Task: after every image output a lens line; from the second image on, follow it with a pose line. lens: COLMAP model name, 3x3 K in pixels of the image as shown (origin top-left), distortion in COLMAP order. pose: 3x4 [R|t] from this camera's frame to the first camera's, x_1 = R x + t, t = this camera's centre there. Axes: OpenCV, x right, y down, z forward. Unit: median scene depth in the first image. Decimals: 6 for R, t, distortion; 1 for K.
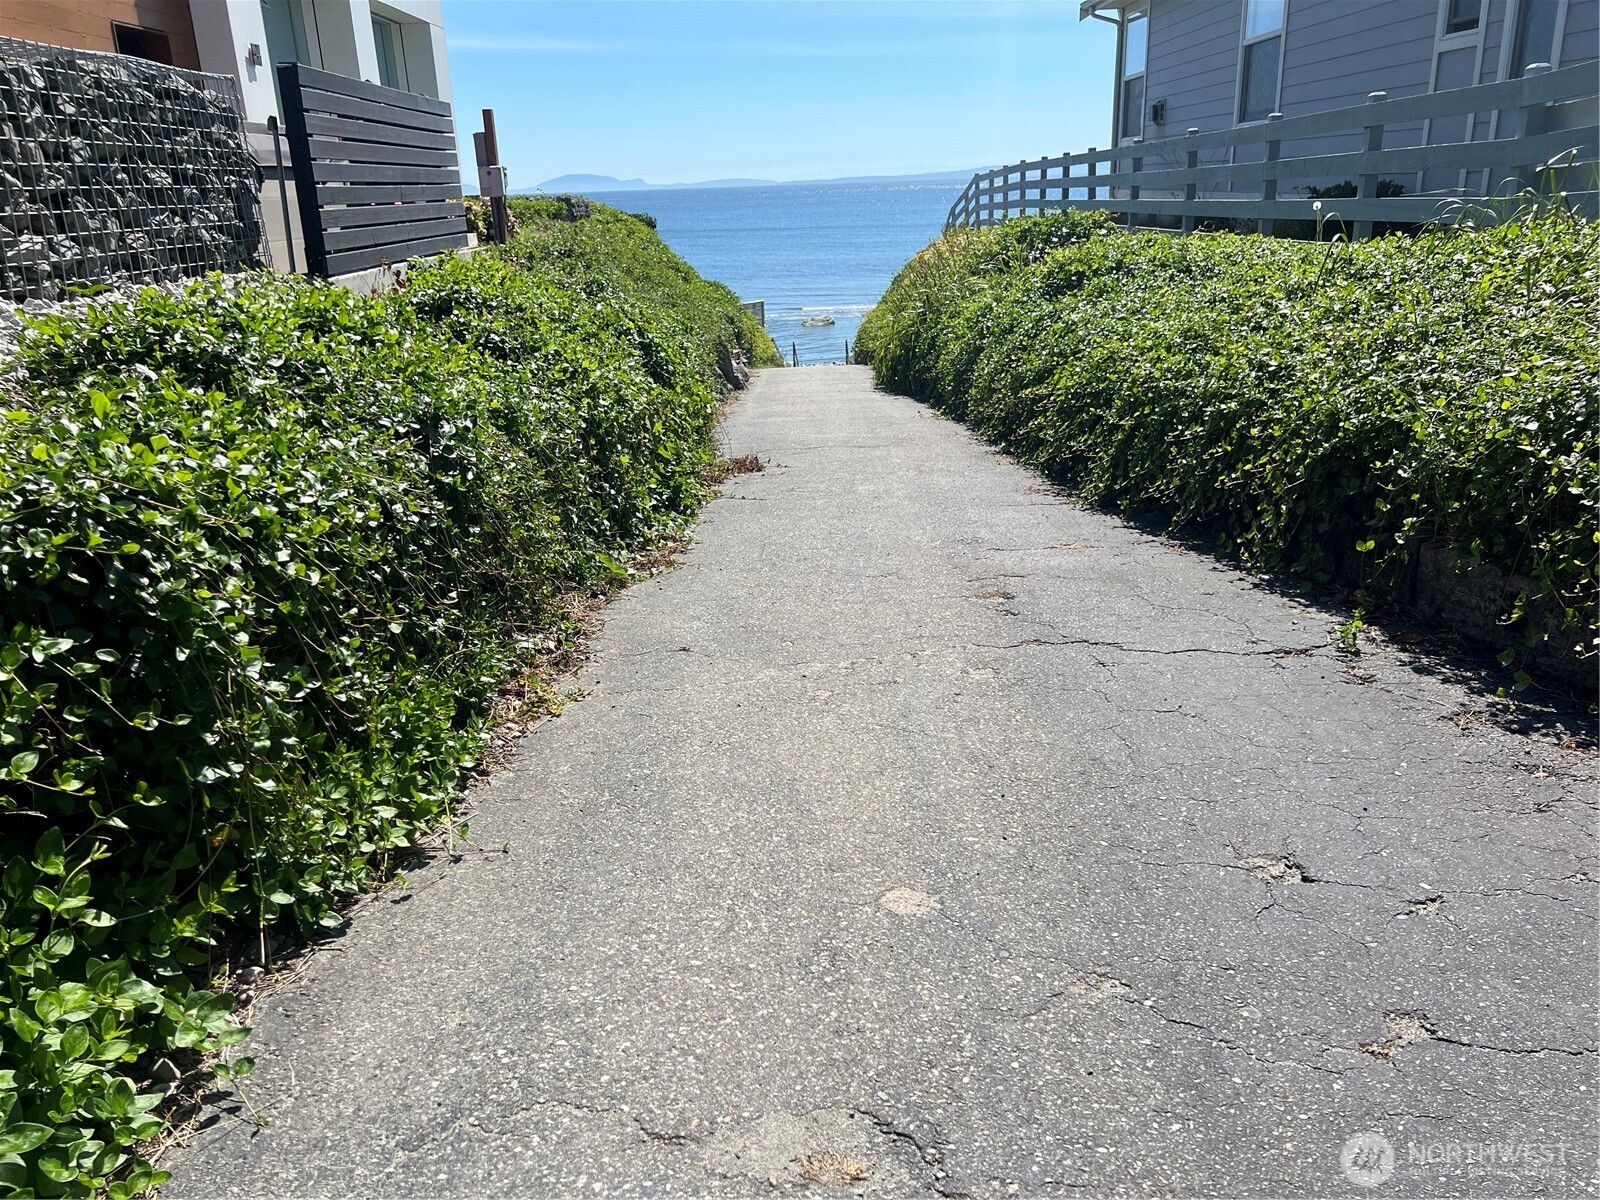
lens RADIAL K [[1209.0, 0, 798.1], [0, 1209.0, 609.2], [0, 0, 1]] dist [0.037496, -0.010235]
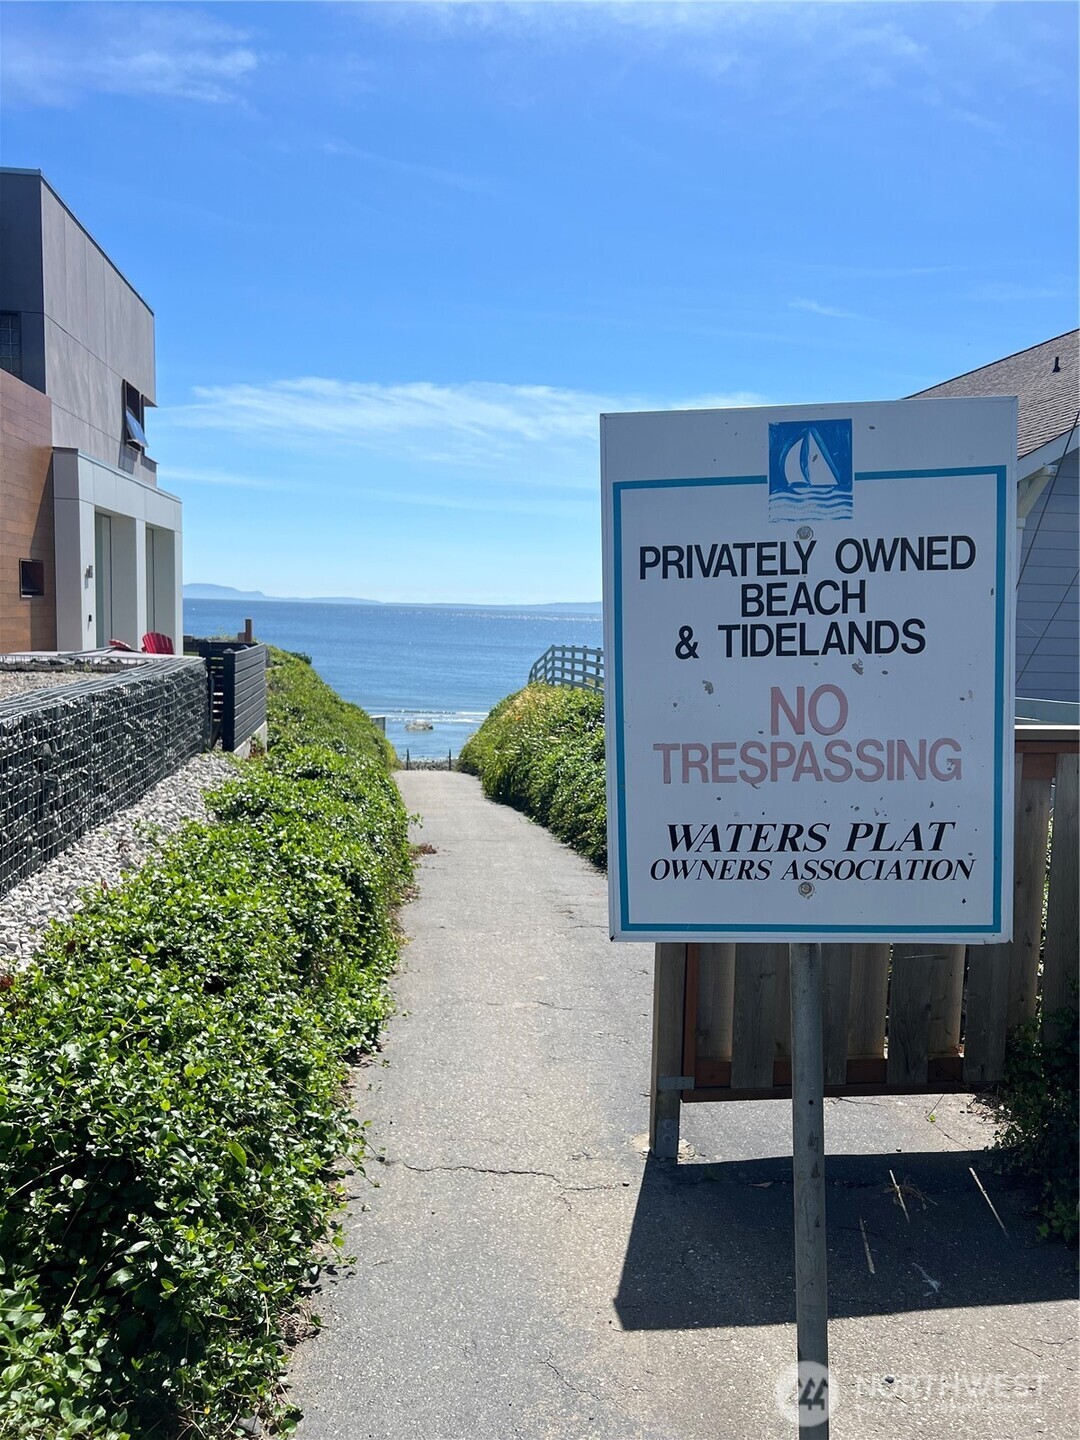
lens RADIAL K [[1088.1, 0, 531.5], [0, 1088.1, 725.7], [0, 0, 1]] dist [0.037496, -0.010235]
pose [[0.990929, 0.046520, 0.126080, -0.080076], [-0.016737, 0.973591, -0.227683, 0.051328], [-0.133343, 0.223508, 0.965538, -0.479802]]
